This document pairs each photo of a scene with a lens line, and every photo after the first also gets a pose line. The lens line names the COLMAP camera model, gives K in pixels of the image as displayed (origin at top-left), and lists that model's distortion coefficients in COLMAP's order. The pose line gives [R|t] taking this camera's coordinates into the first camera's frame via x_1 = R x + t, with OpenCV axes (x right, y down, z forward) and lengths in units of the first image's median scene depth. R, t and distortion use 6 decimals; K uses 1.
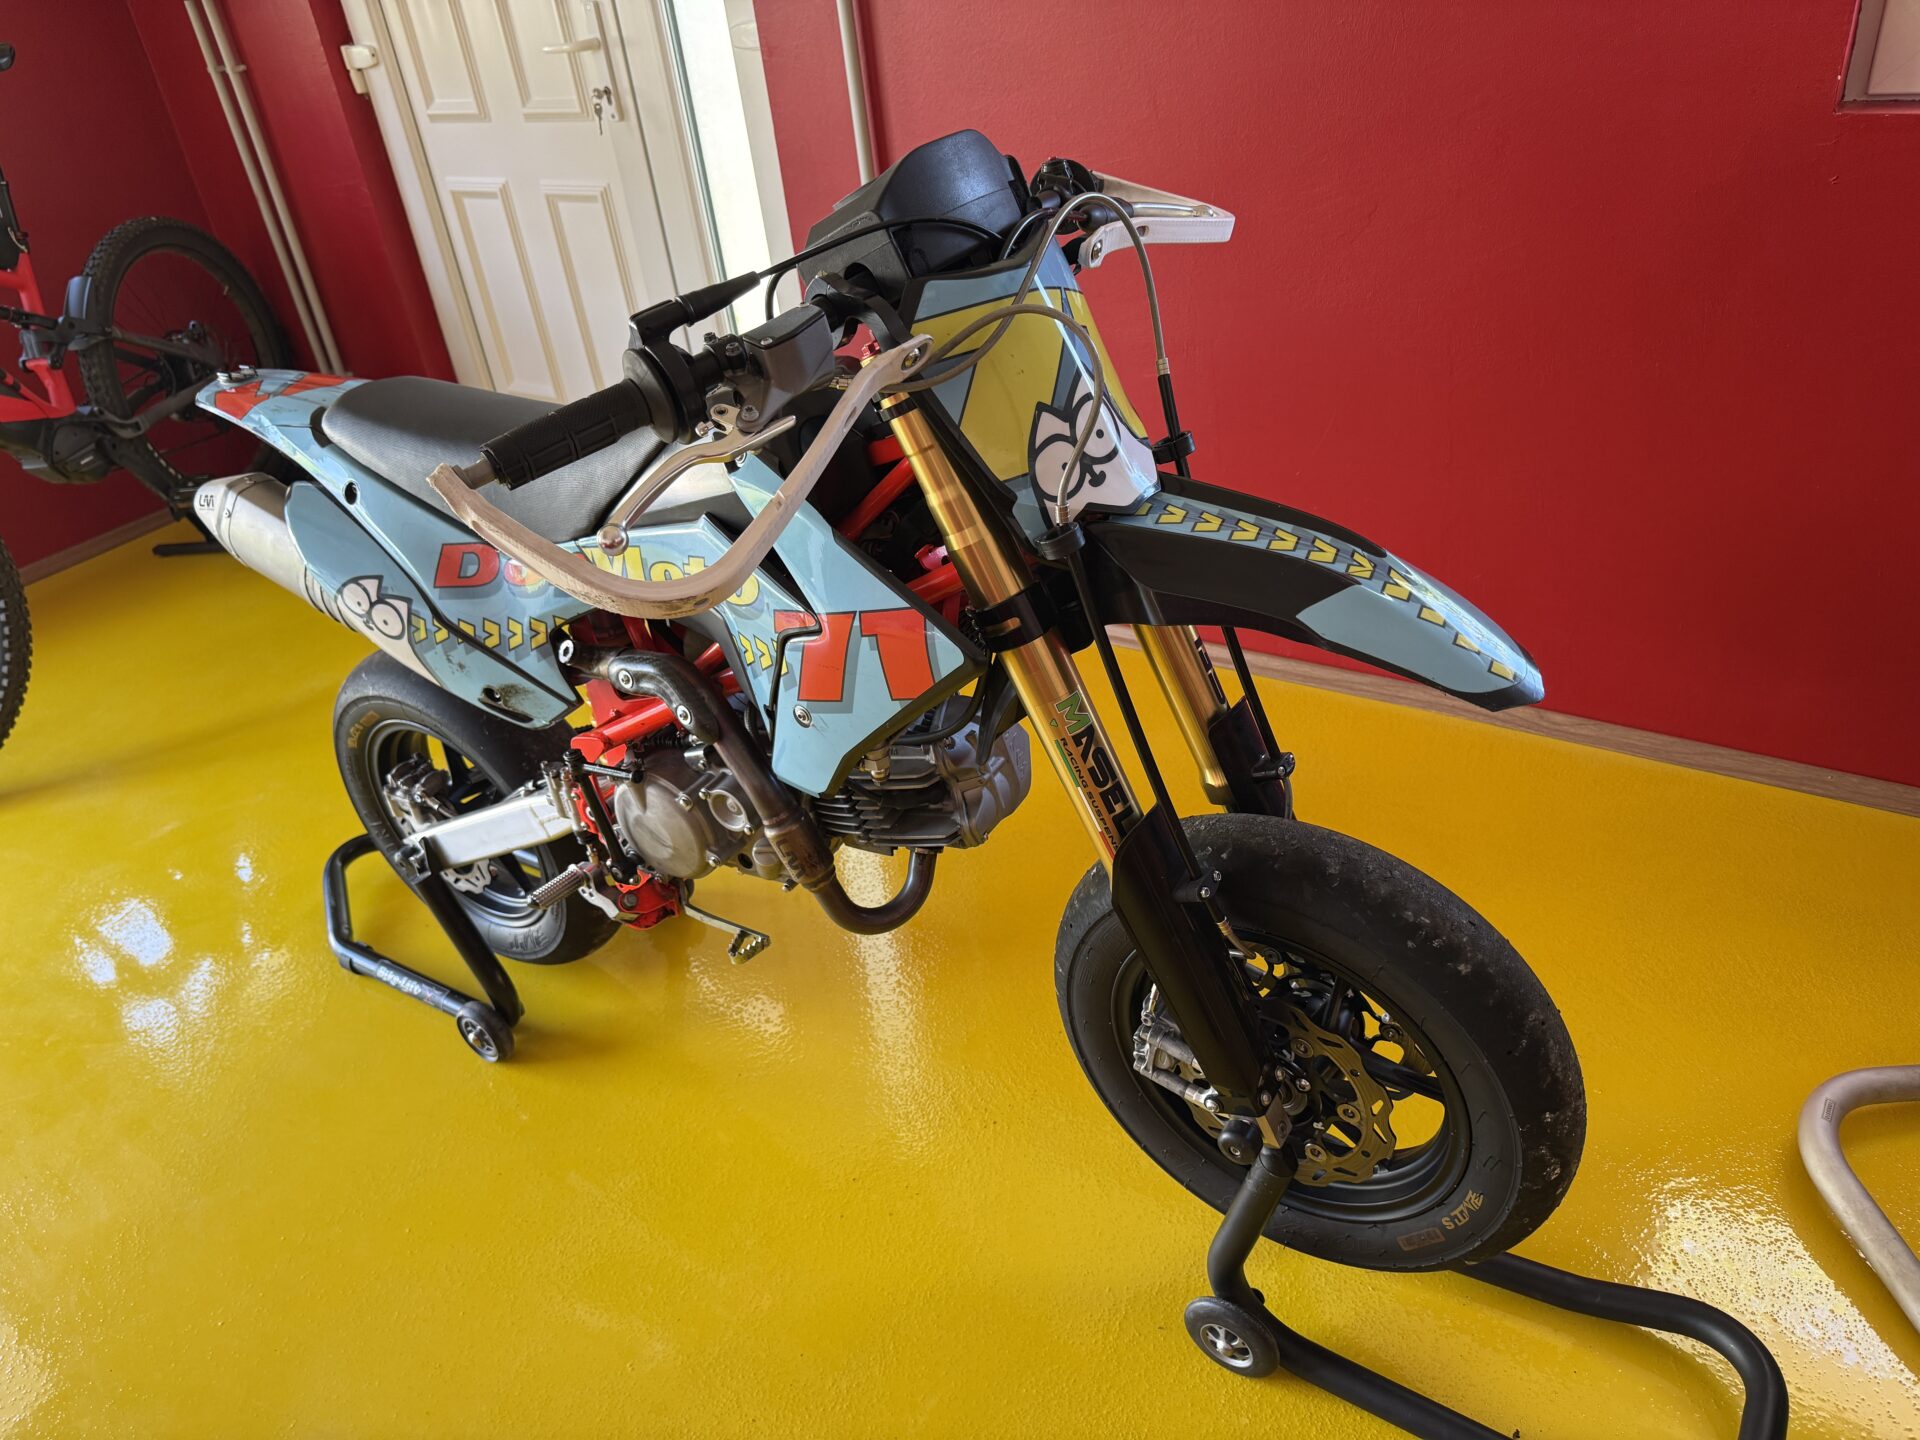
lens RADIAL K [[1372.8, 0, 961.2], [0, 1372.8, 733.4], [0, 0, 1]] dist [0.068098, -0.074223]
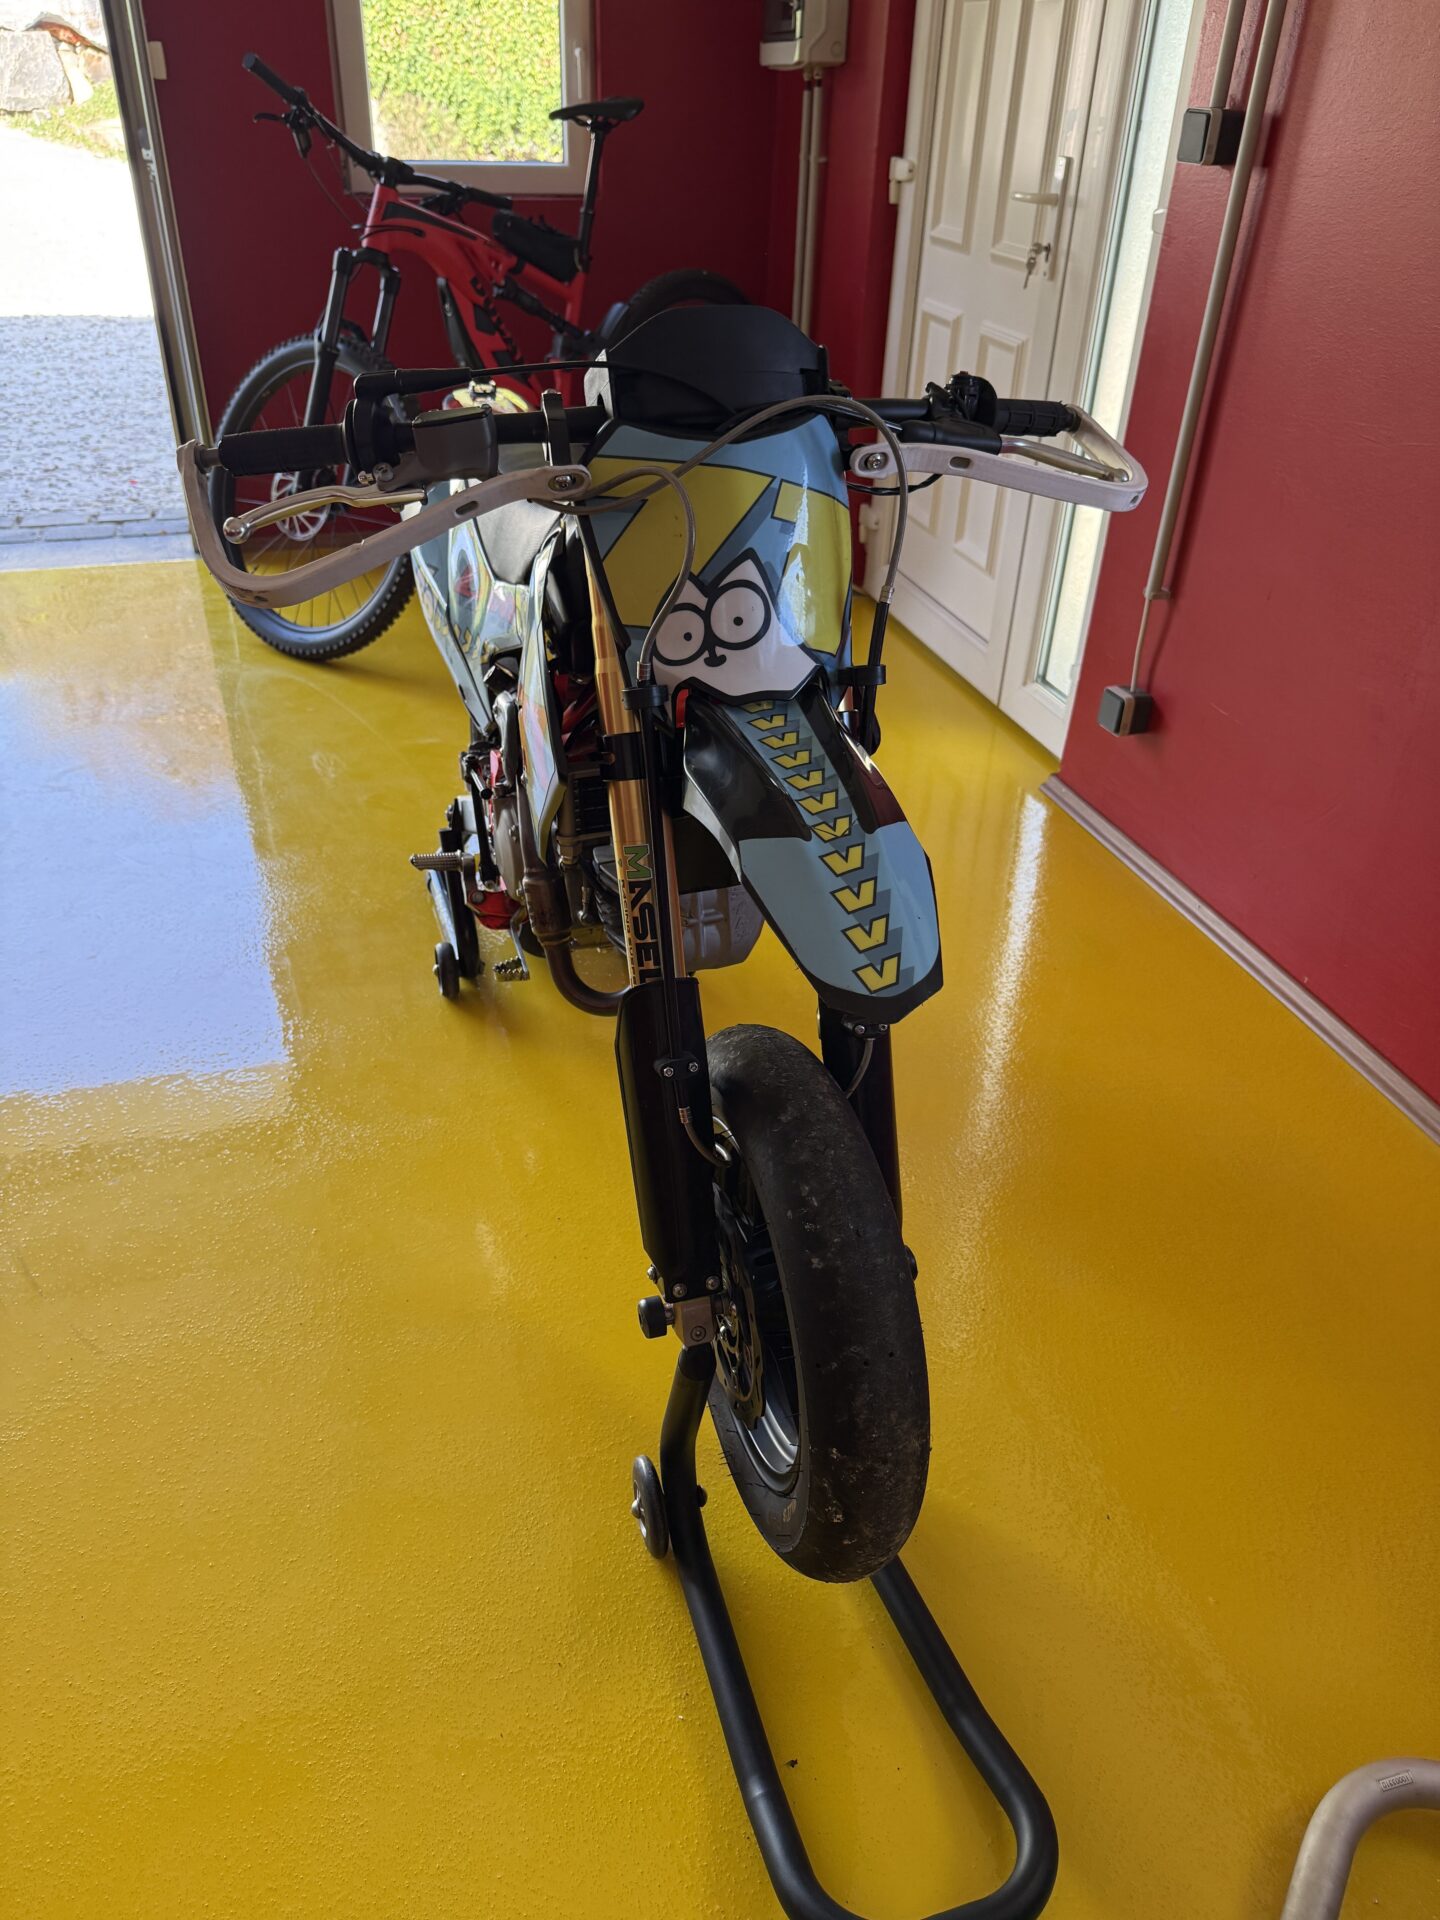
lens RADIAL K [[1383.6, 0, 724.8], [0, 1383.6, 1031.0], [0, 0, 1]] dist [-0.006405, -0.028693]
pose [[0.758154, 0.478526, -0.442962, 0.543686], [-0.437195, 0.877037, 0.199166, -0.115938], [0.483800, 0.042662, 0.874138, 0.076591]]
